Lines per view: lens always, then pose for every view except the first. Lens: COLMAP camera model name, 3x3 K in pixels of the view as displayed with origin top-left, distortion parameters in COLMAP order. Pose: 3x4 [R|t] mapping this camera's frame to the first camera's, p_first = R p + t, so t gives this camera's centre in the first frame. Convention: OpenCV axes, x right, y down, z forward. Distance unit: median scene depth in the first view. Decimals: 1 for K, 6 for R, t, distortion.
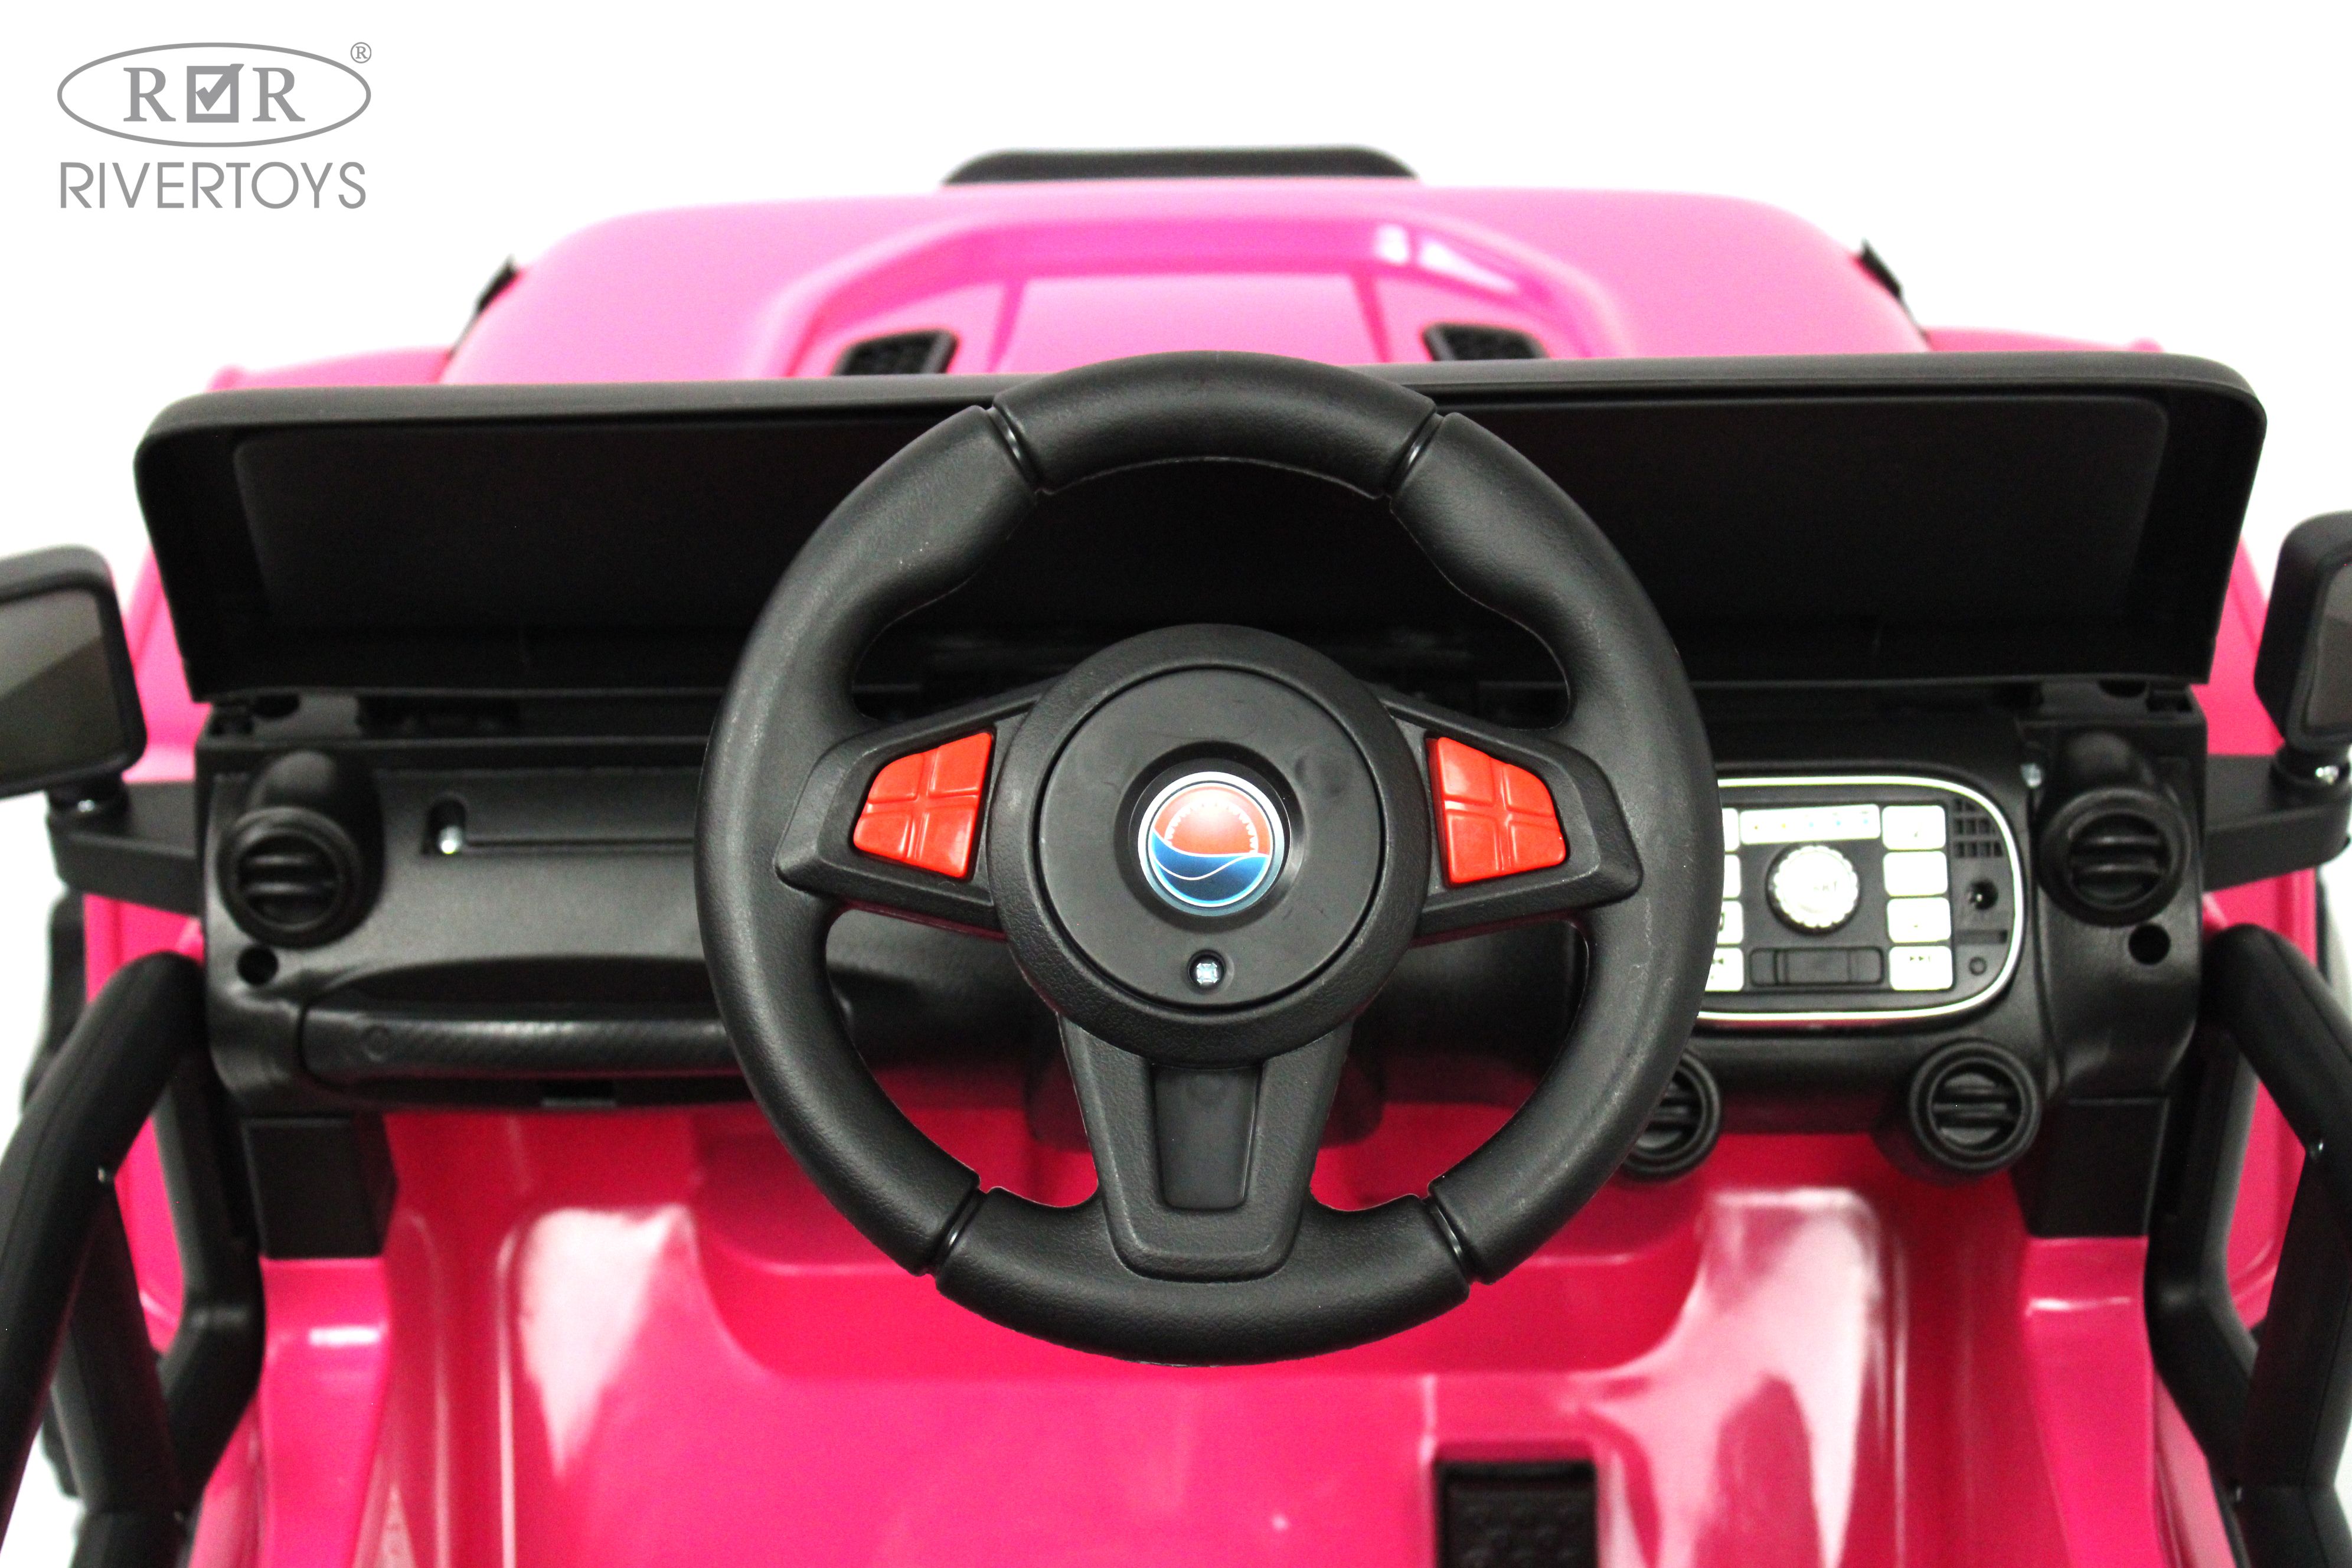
lens RADIAL K [[4046.4, 0, 1179.6], [0, 4046.4, 834.4], [0, 0, 1]] dist [-0.023182, -0.141213]
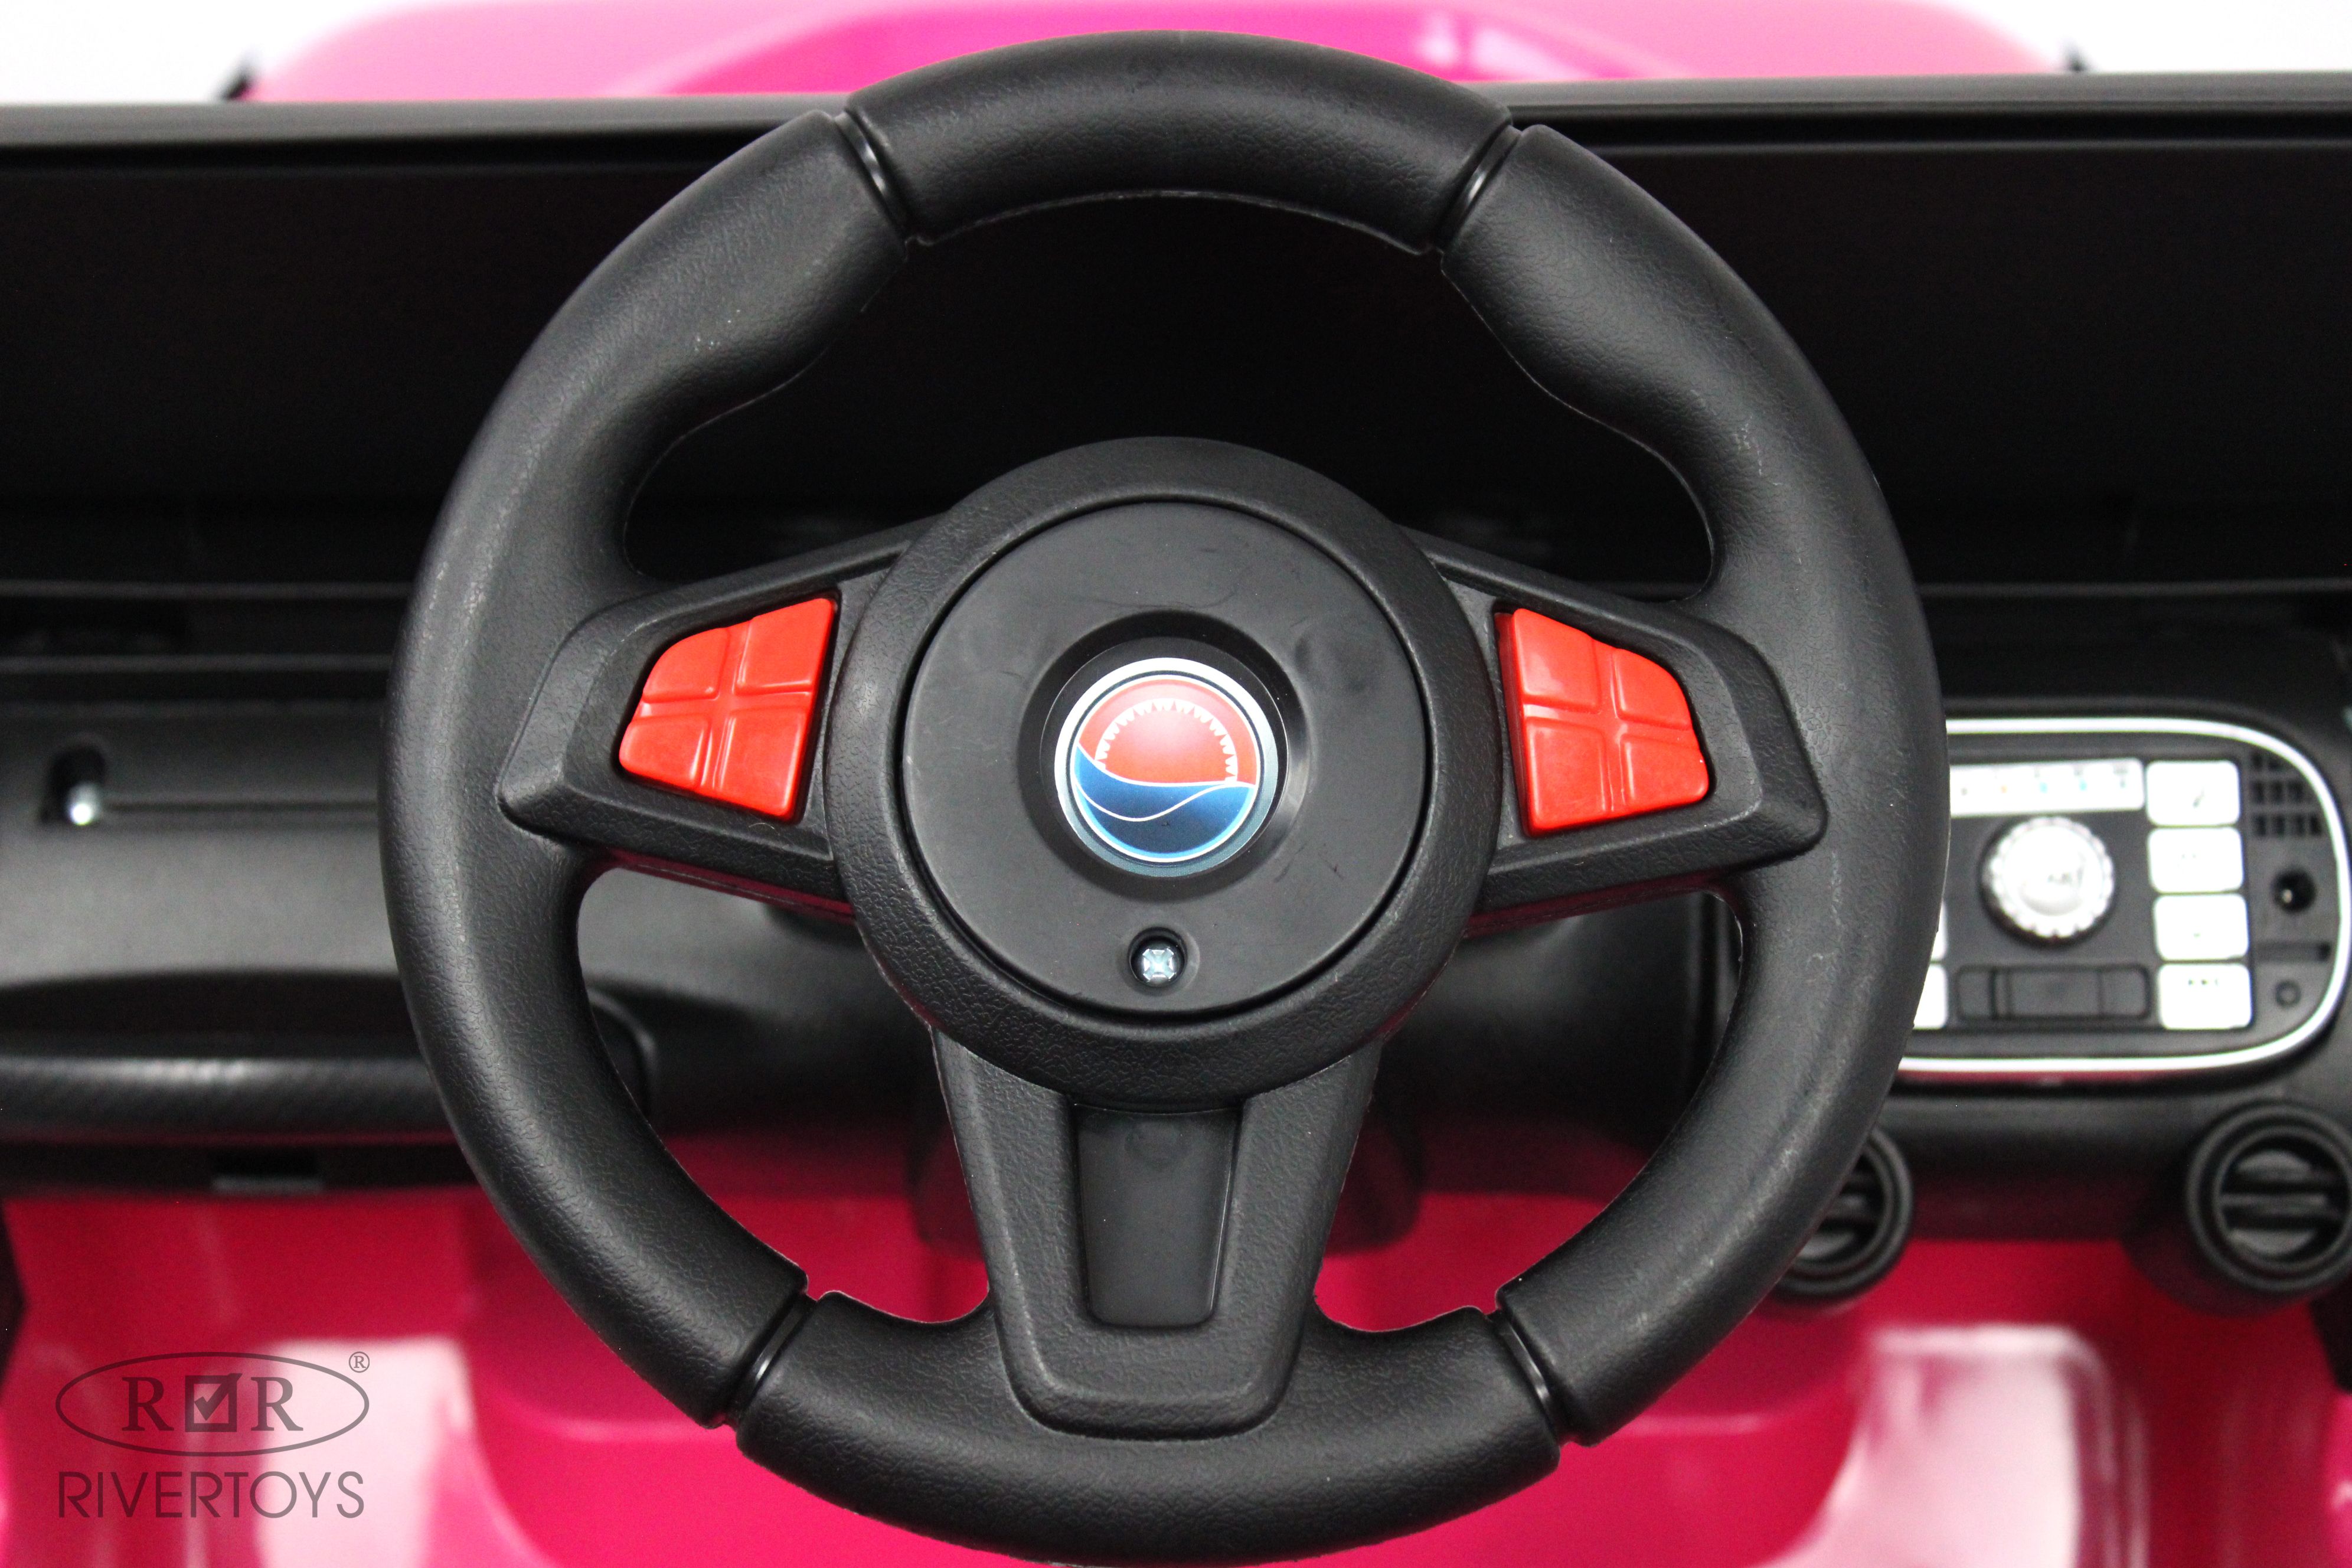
lens RADIAL K [[4607.9, 0, 1176.0], [0, 4607.9, 784.0], [0, 0, 1]] dist [-0.007820, 0.133195]
pose [[0.999977, 0.006834, 0.000534, 0.007517], [-0.006809, 0.999257, -0.037945, 0.027848], [-0.000793, 0.037940, 0.999280, 0.214121]]
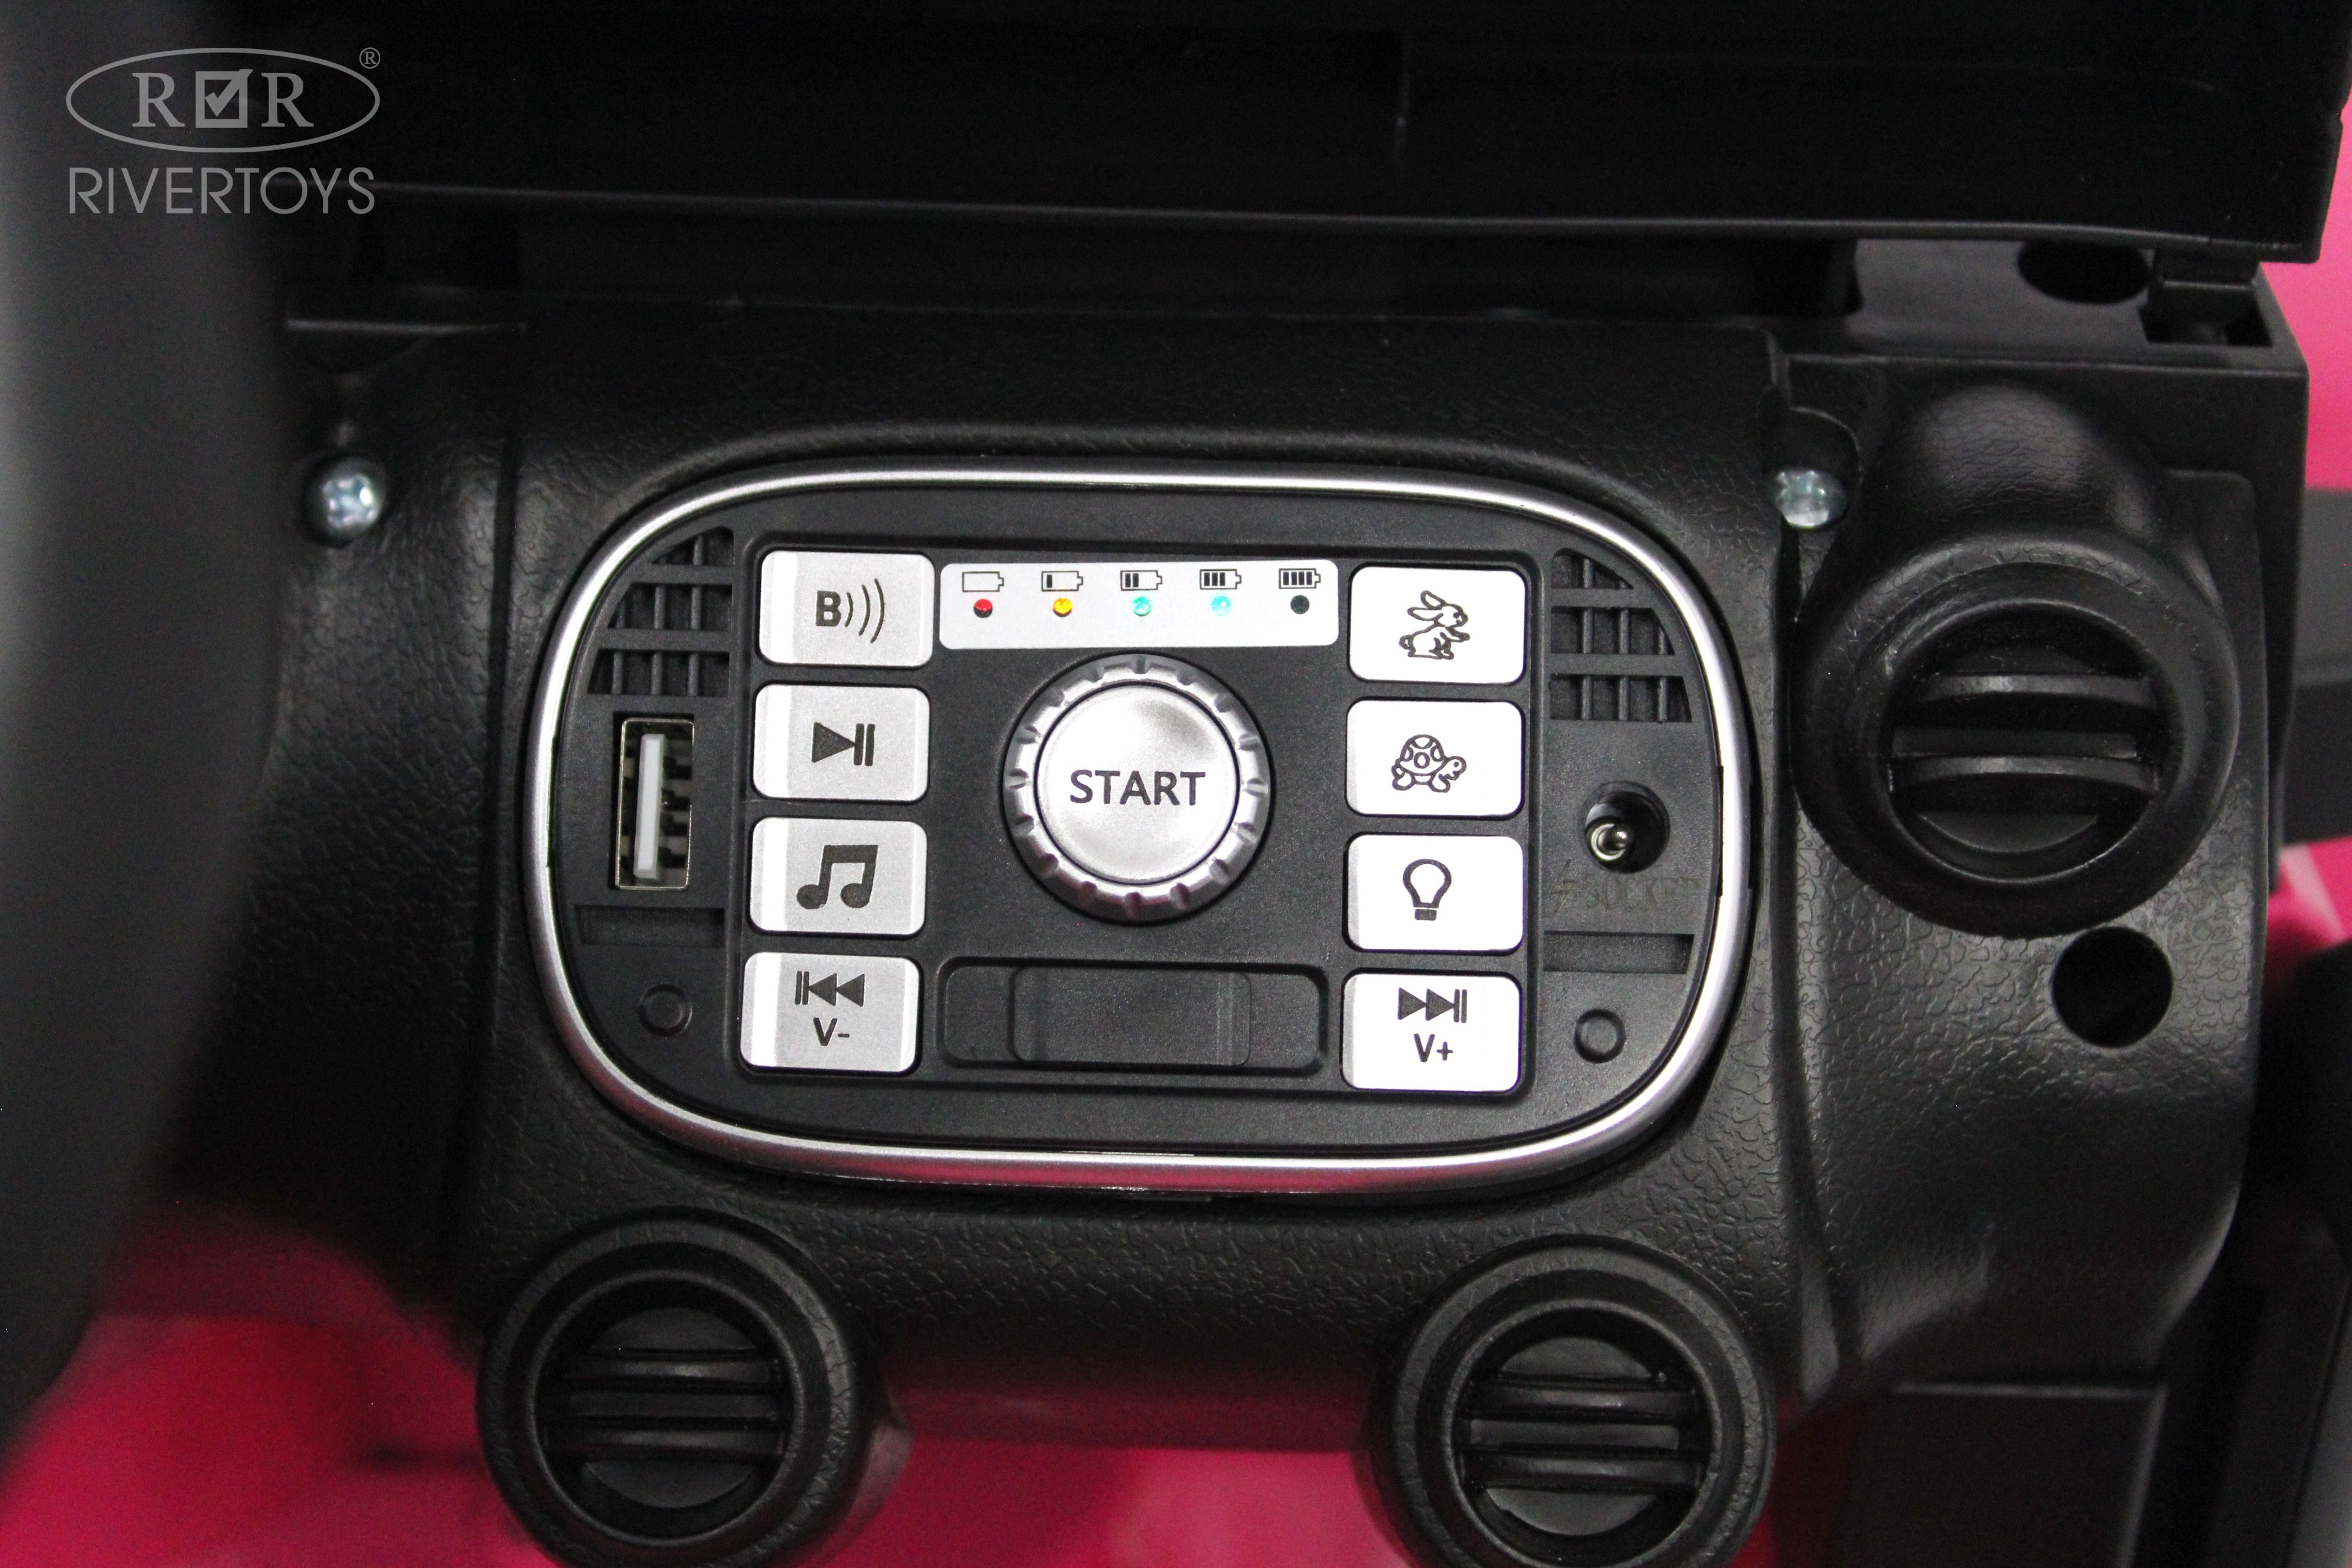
lens RADIAL K [[4607.9, 0, 1176.0], [0, 4607.9, 784.0], [0, 0, 1]] dist [-0.007820, 0.133195]
pose [[0.999131, 0.041420, -0.004582, 0.162100], [-0.041332, 0.998985, 0.017925, 0.005733], [0.005320, -0.017720, 0.999829, 0.606877]]
